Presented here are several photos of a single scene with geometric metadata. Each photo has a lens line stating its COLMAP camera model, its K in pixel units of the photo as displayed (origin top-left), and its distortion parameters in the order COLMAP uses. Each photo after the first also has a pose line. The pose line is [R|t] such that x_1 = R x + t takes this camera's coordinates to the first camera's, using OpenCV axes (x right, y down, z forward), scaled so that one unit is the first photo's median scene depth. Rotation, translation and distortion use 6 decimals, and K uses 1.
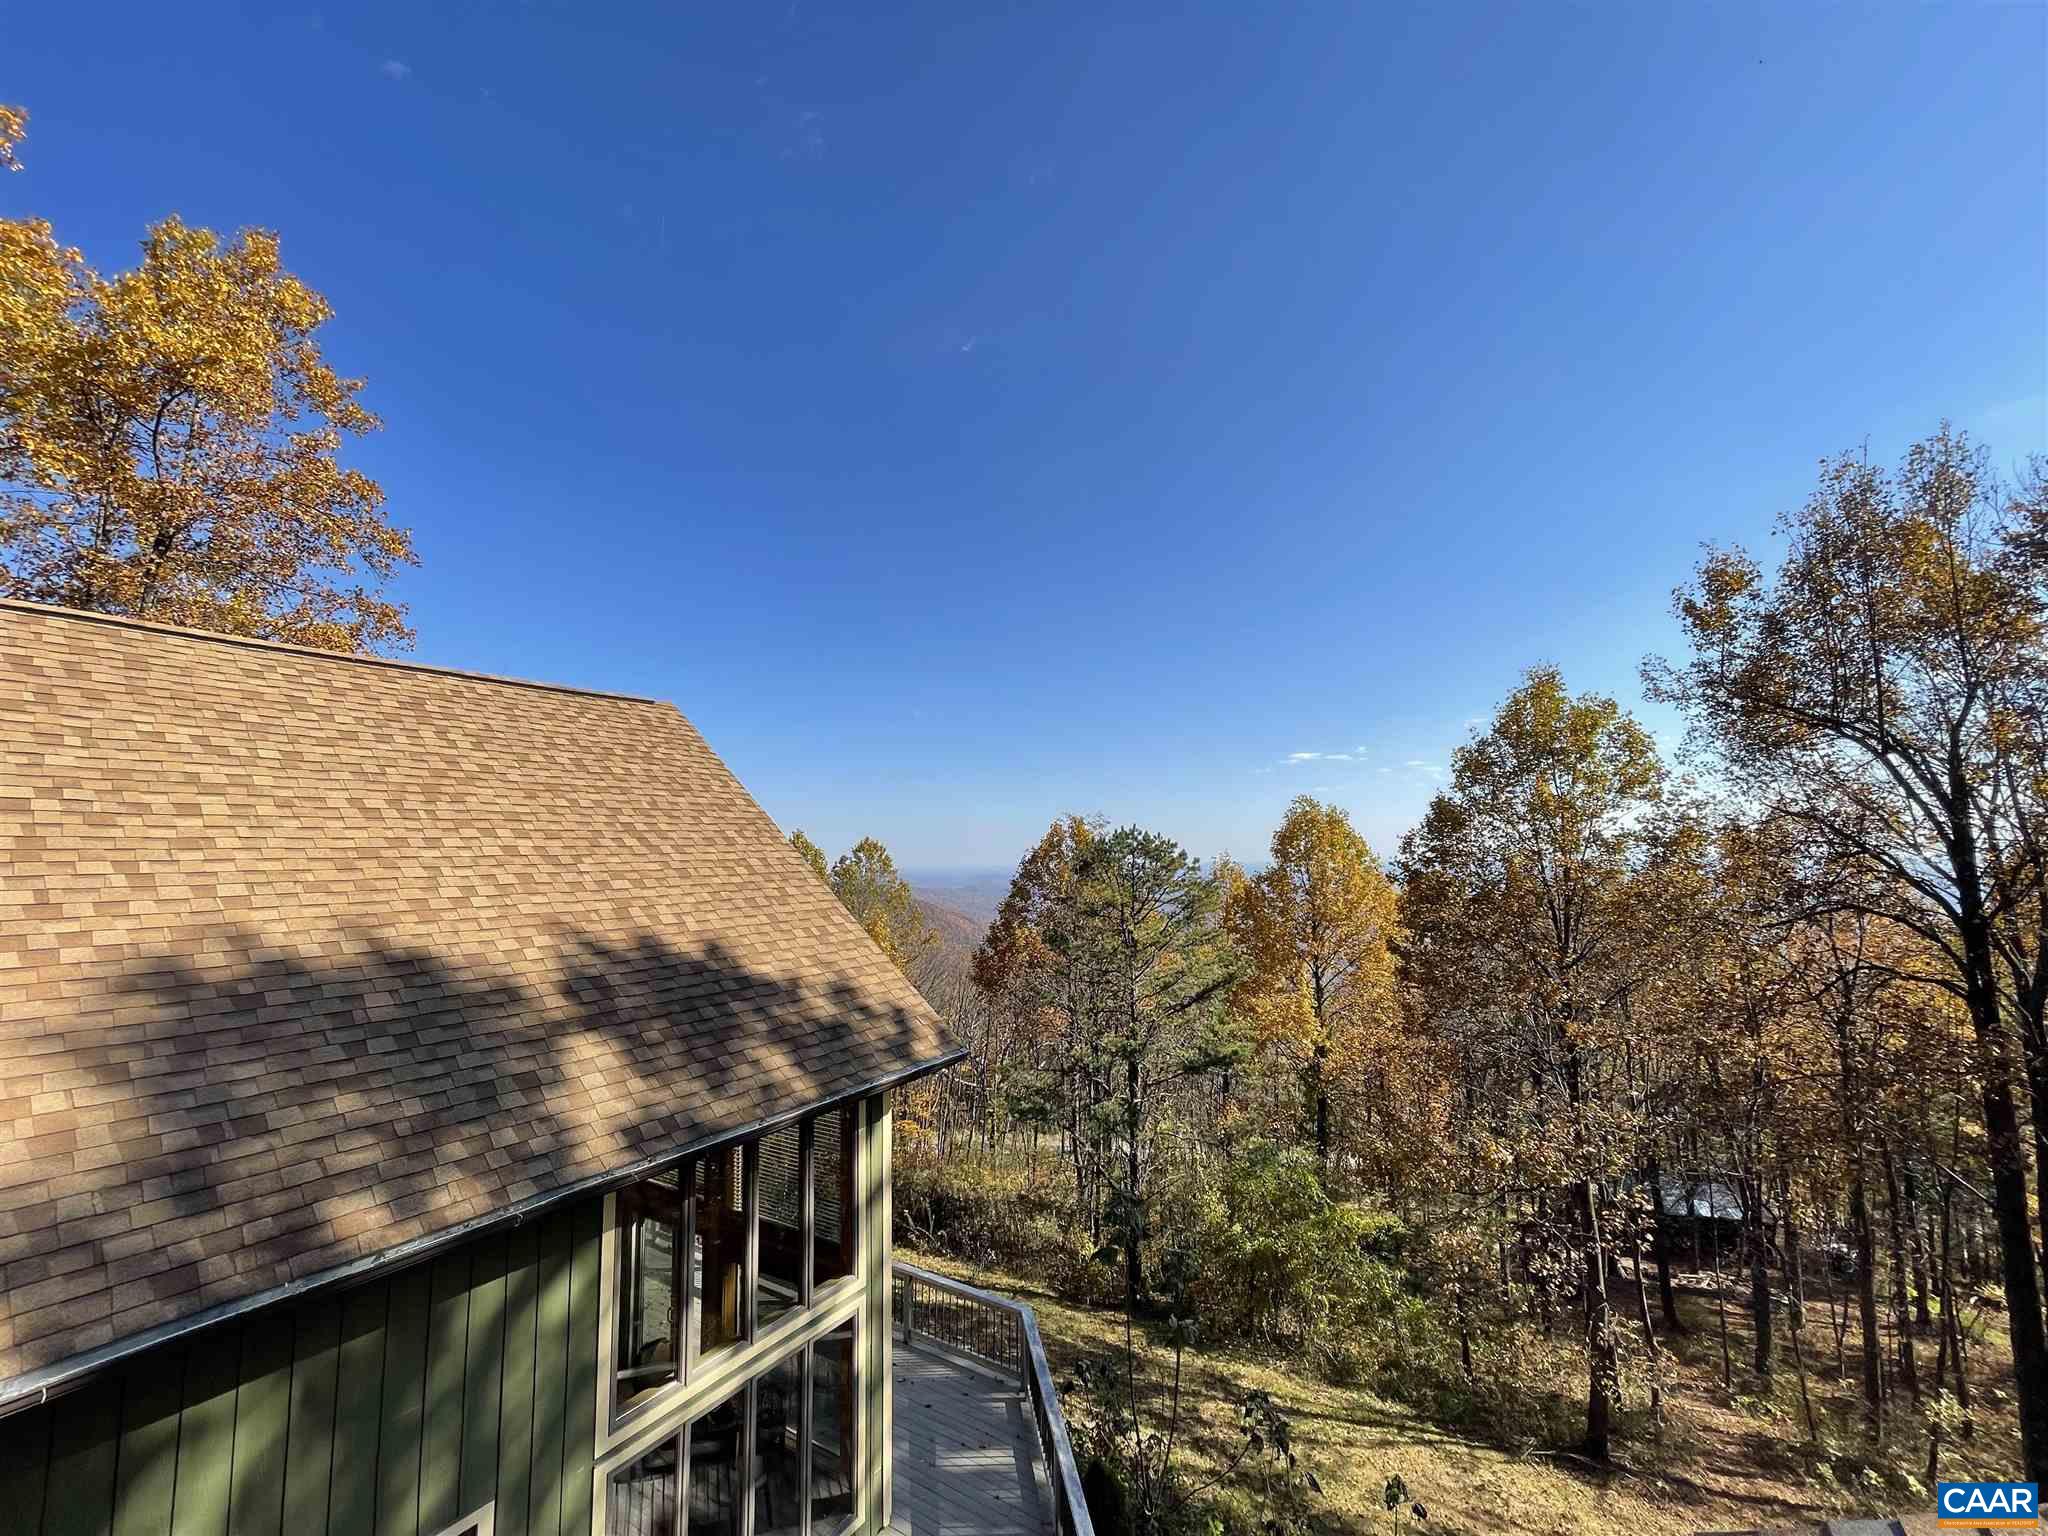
lens RADIAL K [[821.0, 0, 1020.1], [0, 821.0, 767.4], [0, 0, 1]] dist [-0.000273, -0.000545]
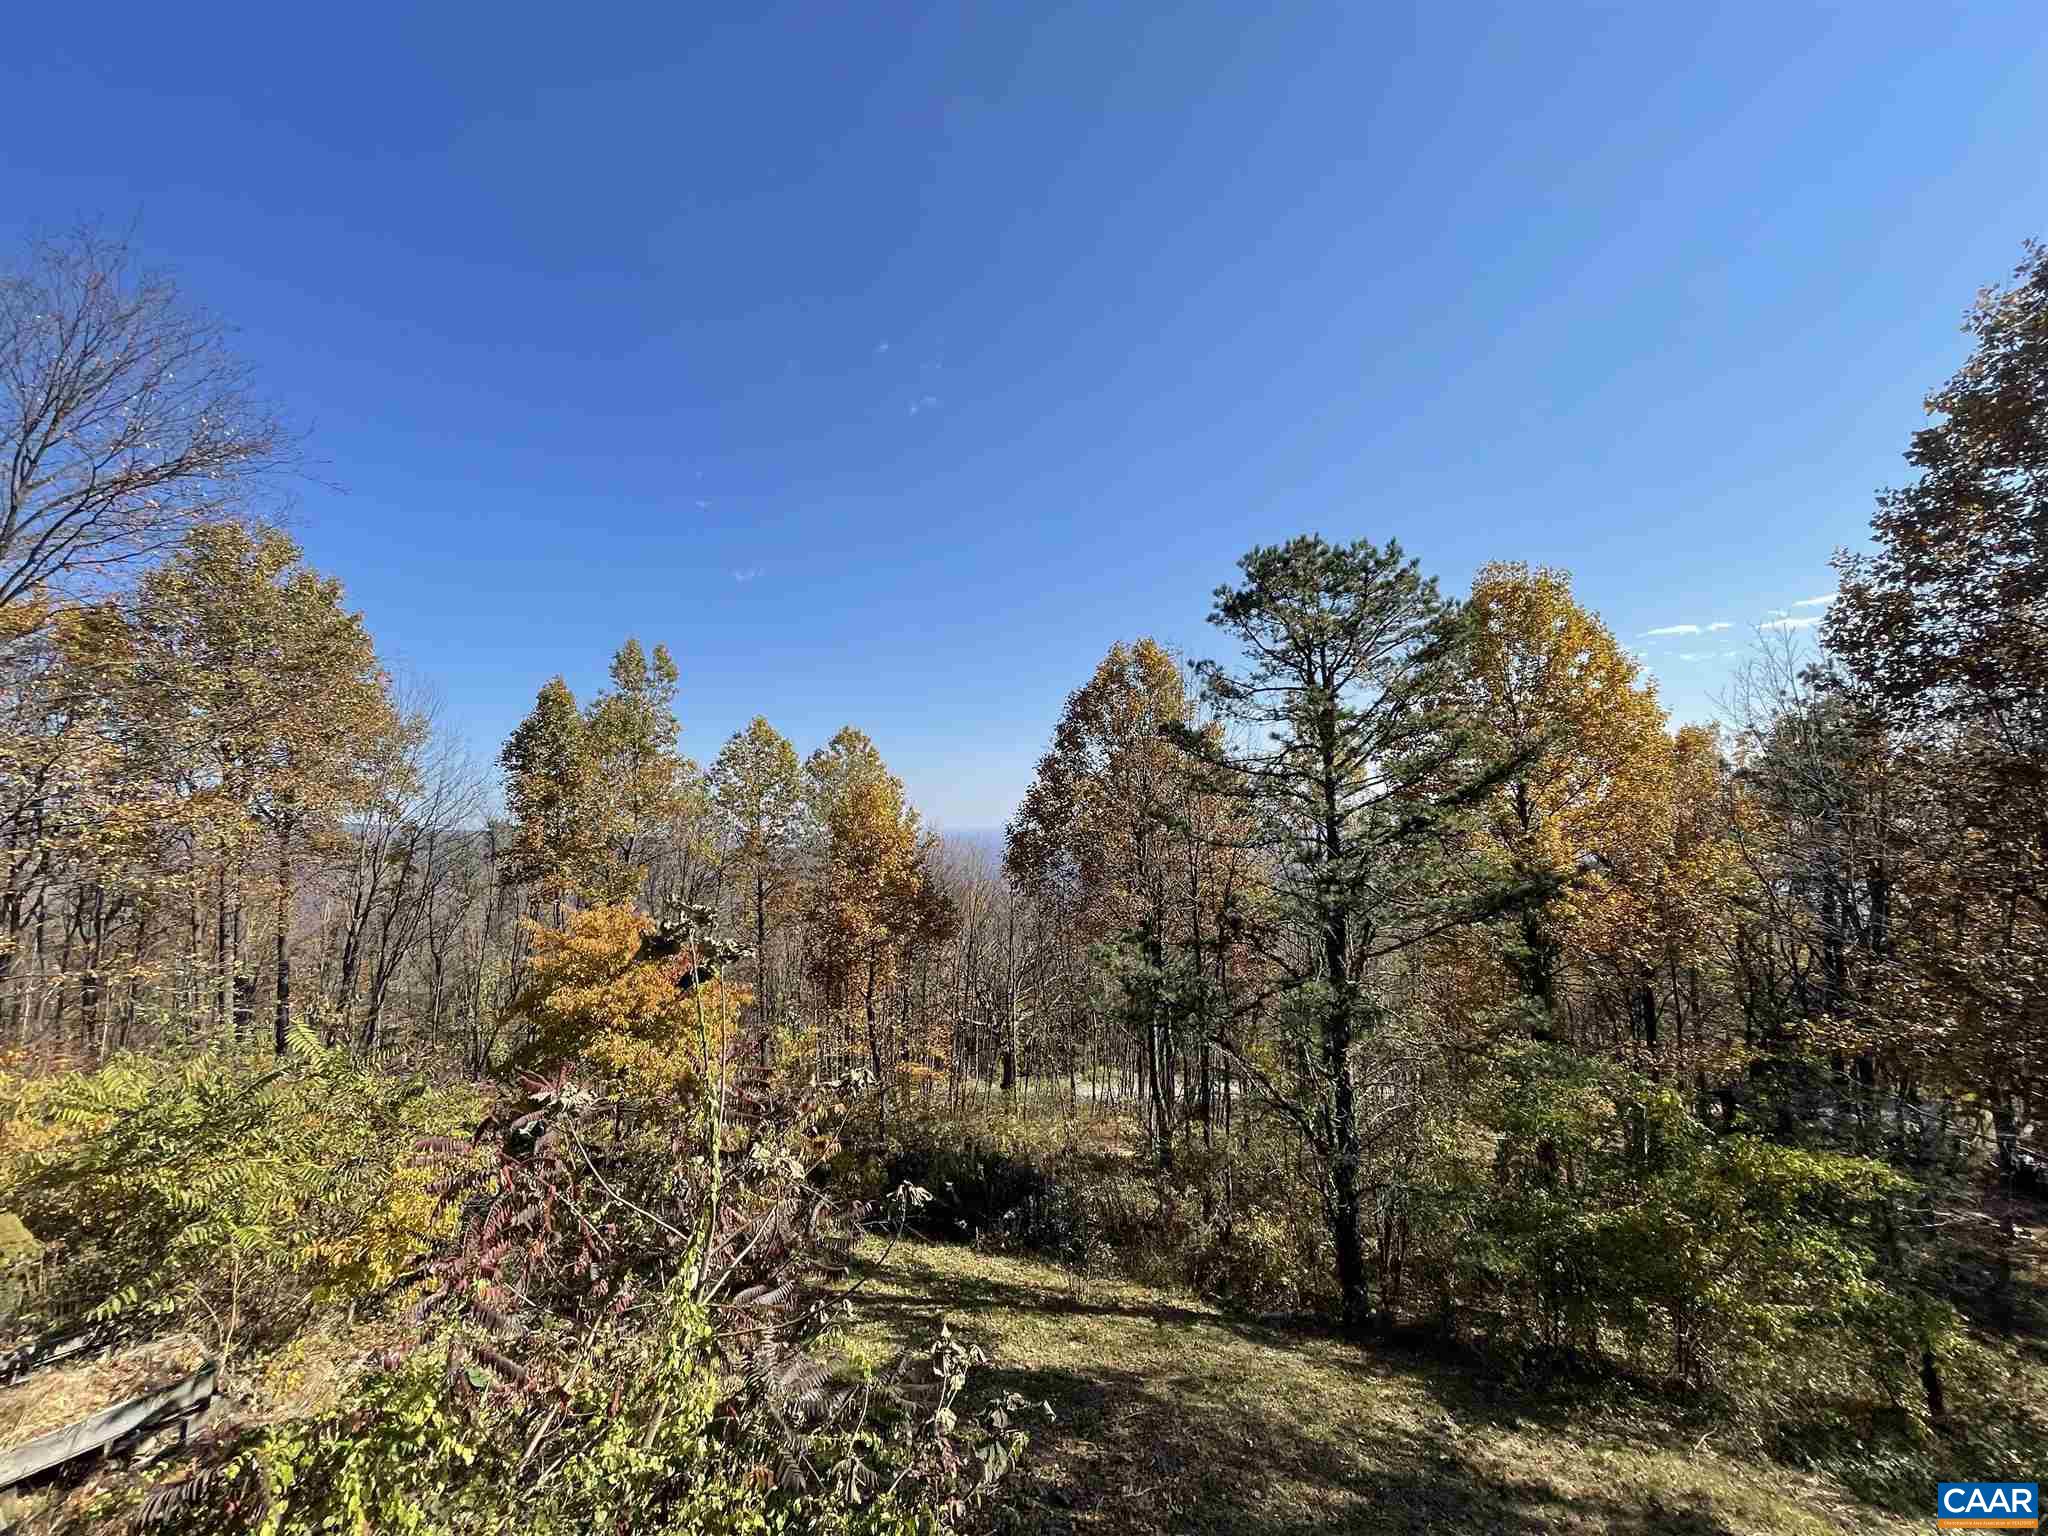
lens RADIAL K [[832.8, 0, 1021.0], [0, 832.8, 766.0], [0, 0, 1]] dist [-0.000113, -0.001244]
pose [[0.998956, -0.030284, 0.034200, -0.124864], [0.028614, 0.998423, 0.048295, 0.251358], [-0.035609, -0.047265, 0.998247, 0.495370]]
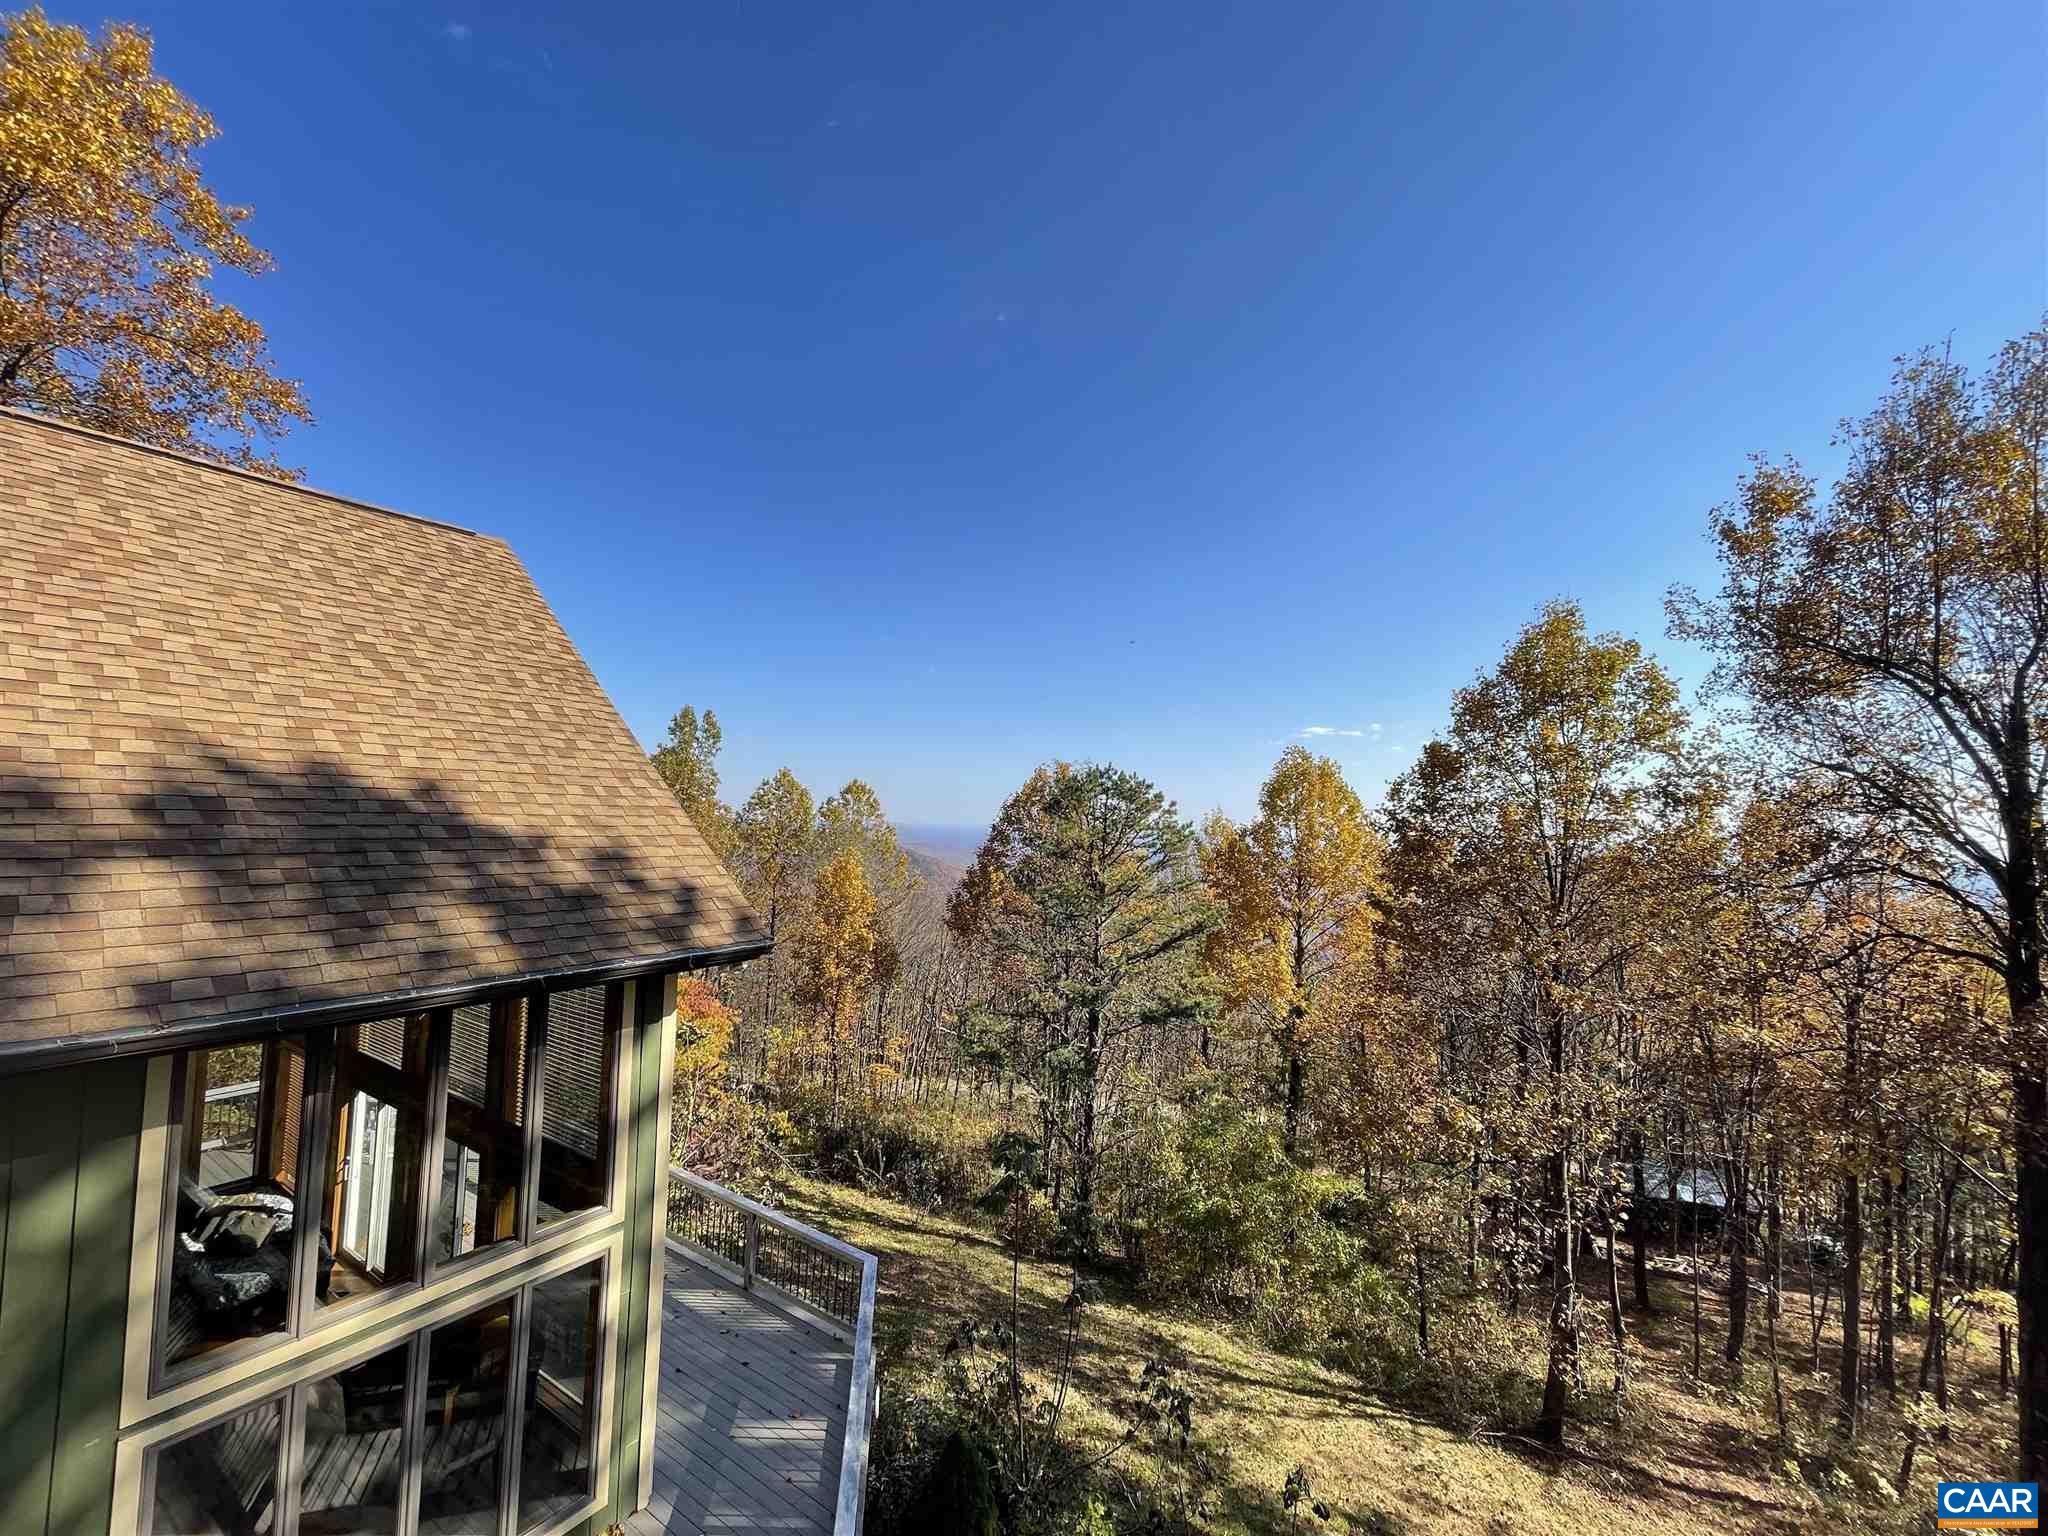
lens RADIAL K [[822.4, 0, 1020.8], [0, 822.4, 768.5], [0, 0, 1]] dist [-0.001431, -0.000064]
pose [[0.998844, 0.046417, -0.012457, 0.061029], [-0.045756, 0.997753, 0.048942, 0.042919], [0.014700, -0.048316, 0.998724, 0.072440]]
